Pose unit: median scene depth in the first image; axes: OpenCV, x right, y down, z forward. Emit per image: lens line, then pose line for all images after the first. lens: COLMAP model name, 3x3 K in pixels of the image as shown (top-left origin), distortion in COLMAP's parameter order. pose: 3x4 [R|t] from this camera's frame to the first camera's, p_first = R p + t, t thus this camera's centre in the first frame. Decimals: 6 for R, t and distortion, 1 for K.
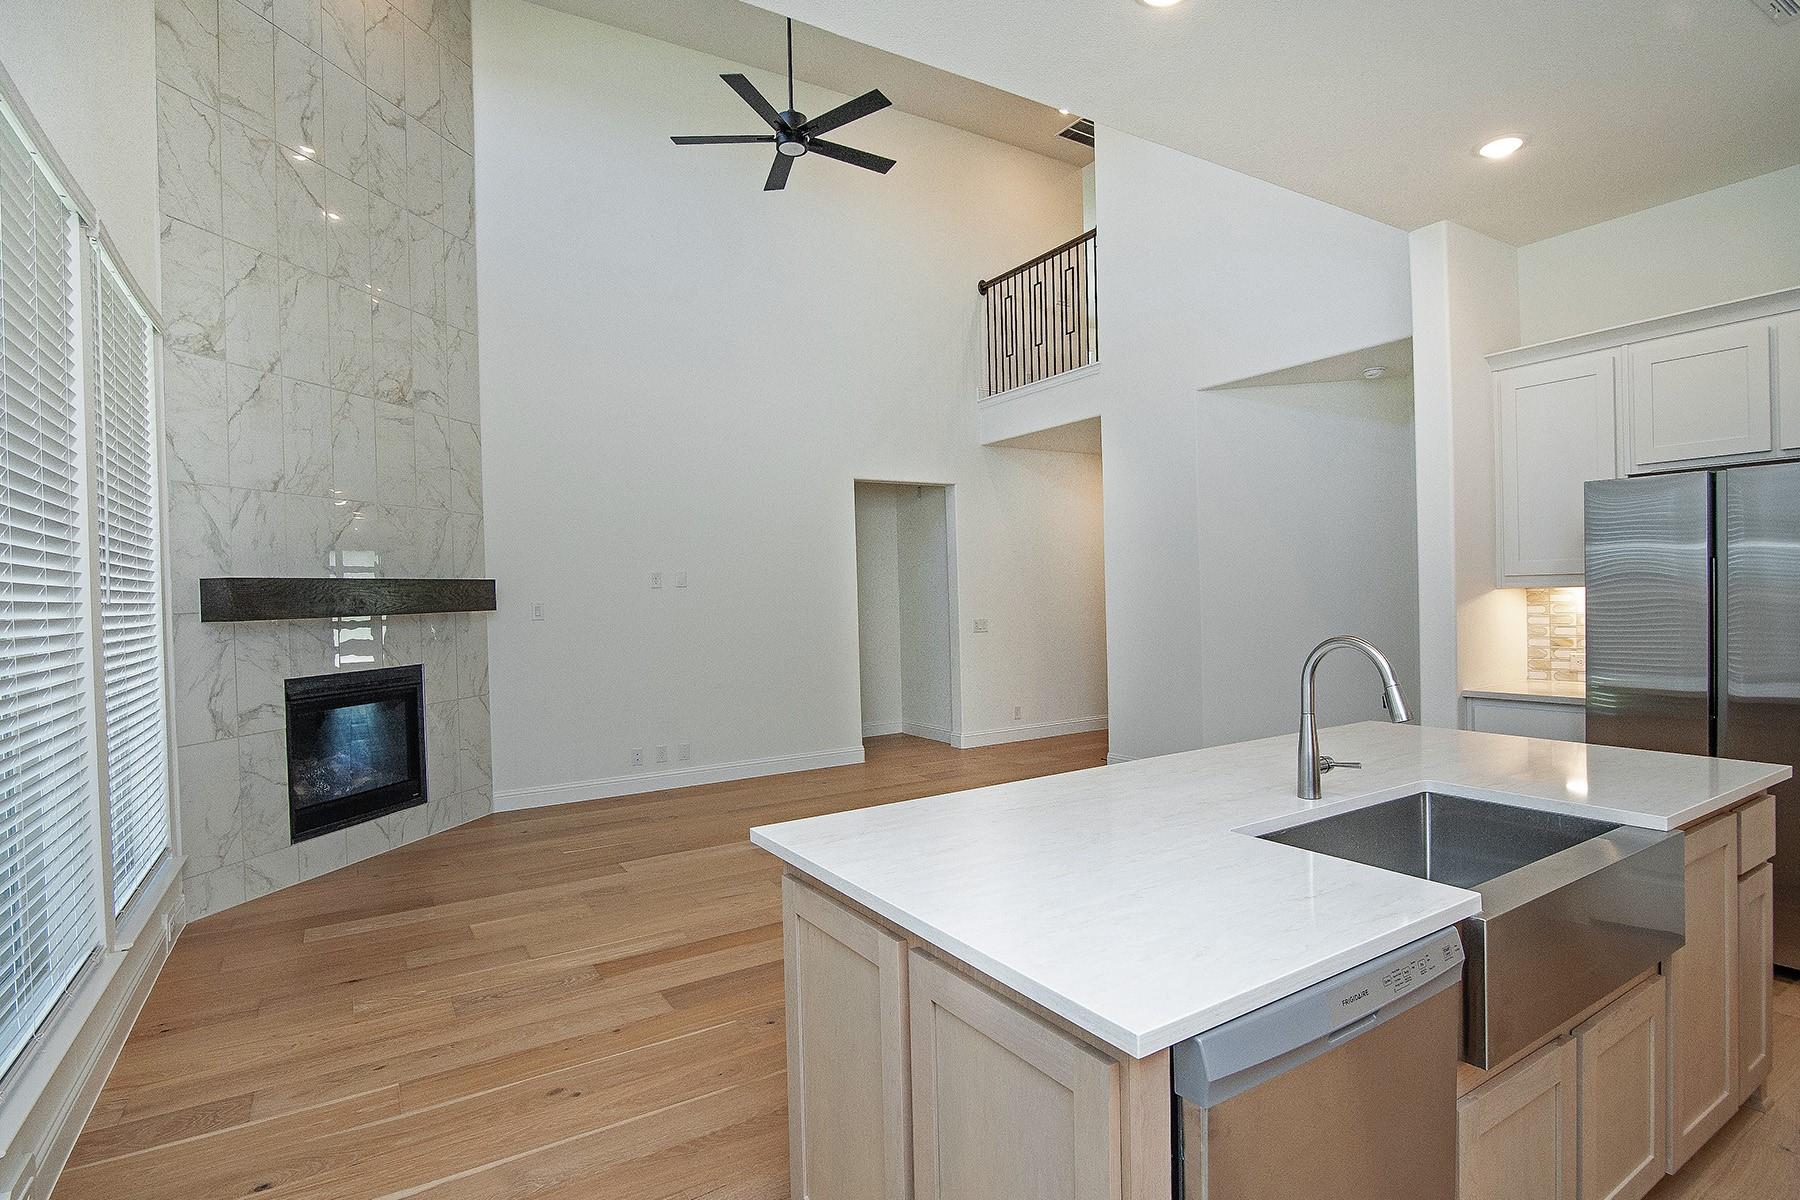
lens RADIAL K [[903.6, 0, 900.0], [0, 903.6, 600.0], [0, 0, 1]] dist [-0.000087, 0.000024]
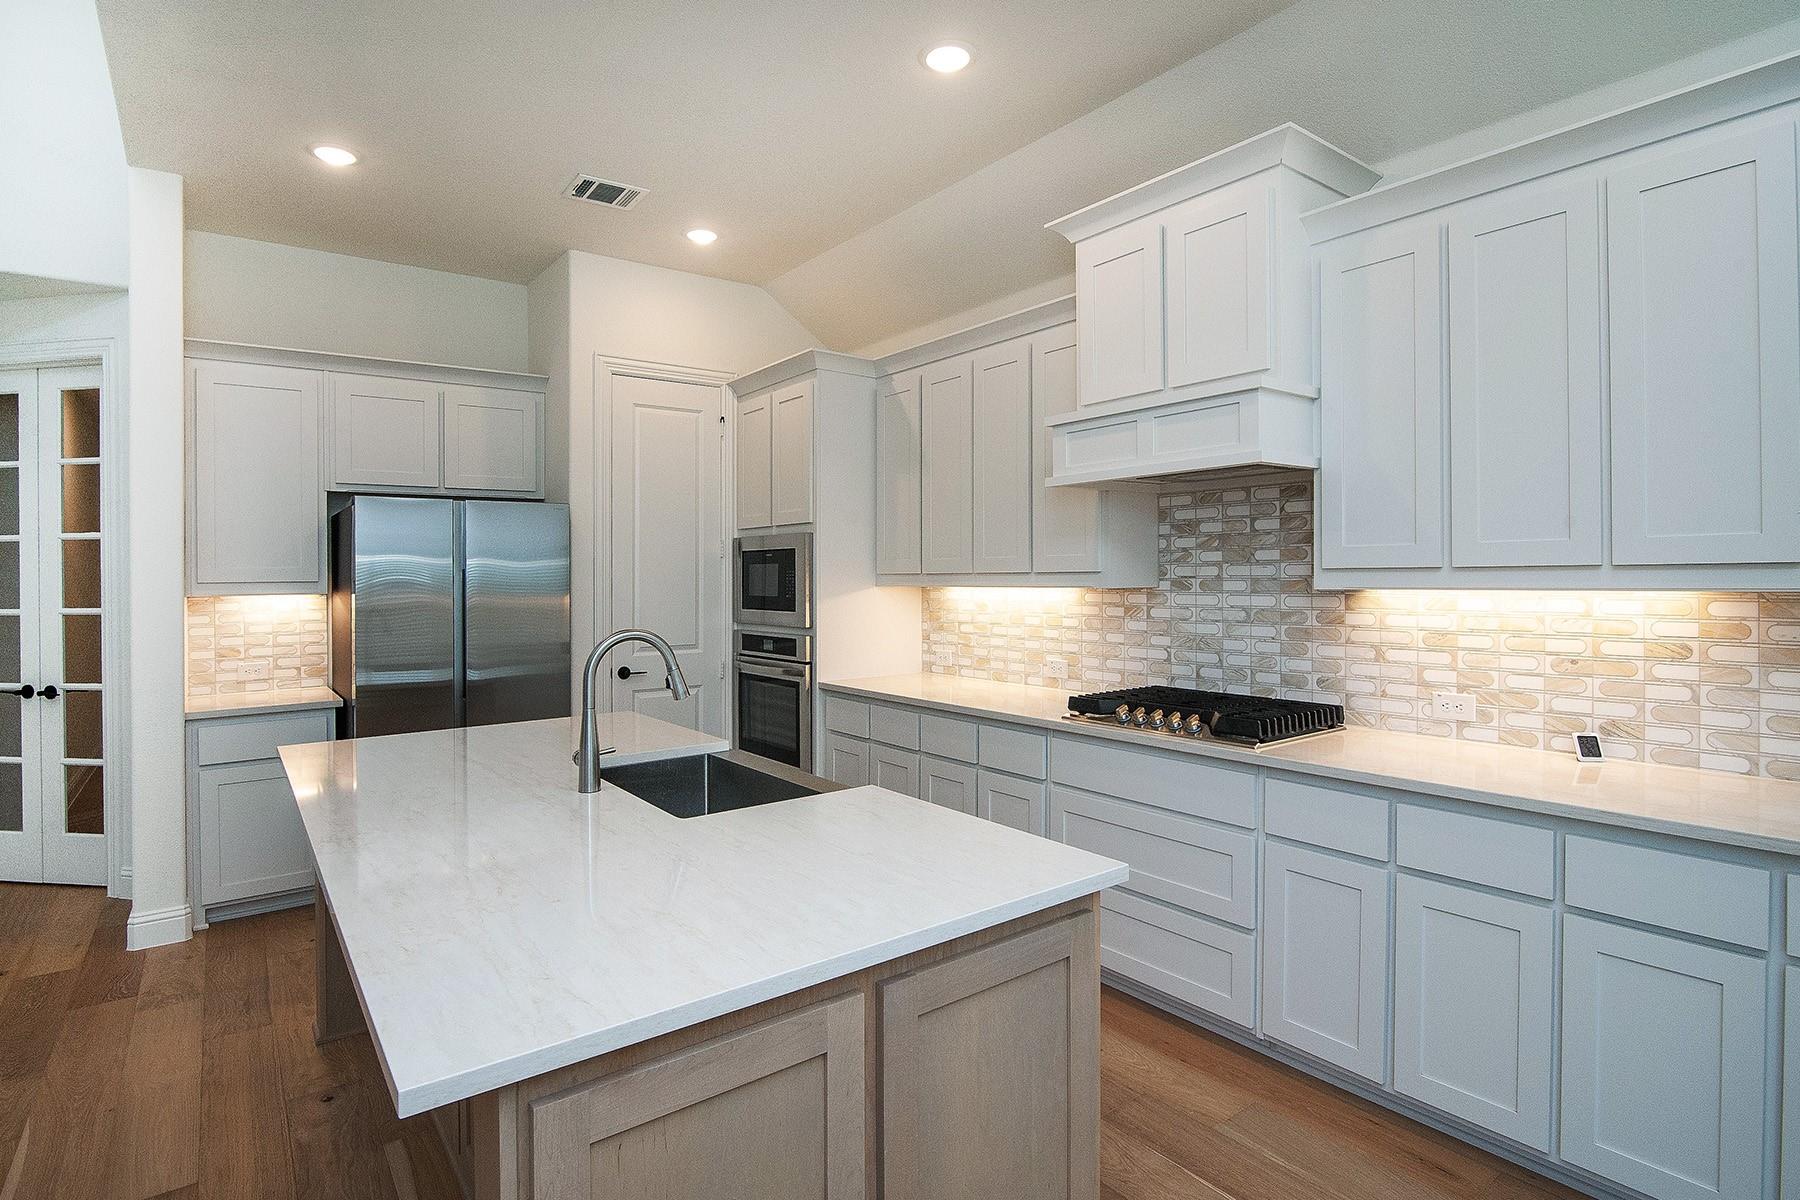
lens RADIAL K [[918.0, 0, 899.2], [0, 918.0, 575.4], [0, 0, 1]] dist [-0.000176, -0.000040]
pose [[-0.082392, 0.024881, 0.996289, -0.325162], [0.025553, 0.999412, -0.022846, 0.004941], [-0.996272, 0.023576, -0.082979, 0.387502]]
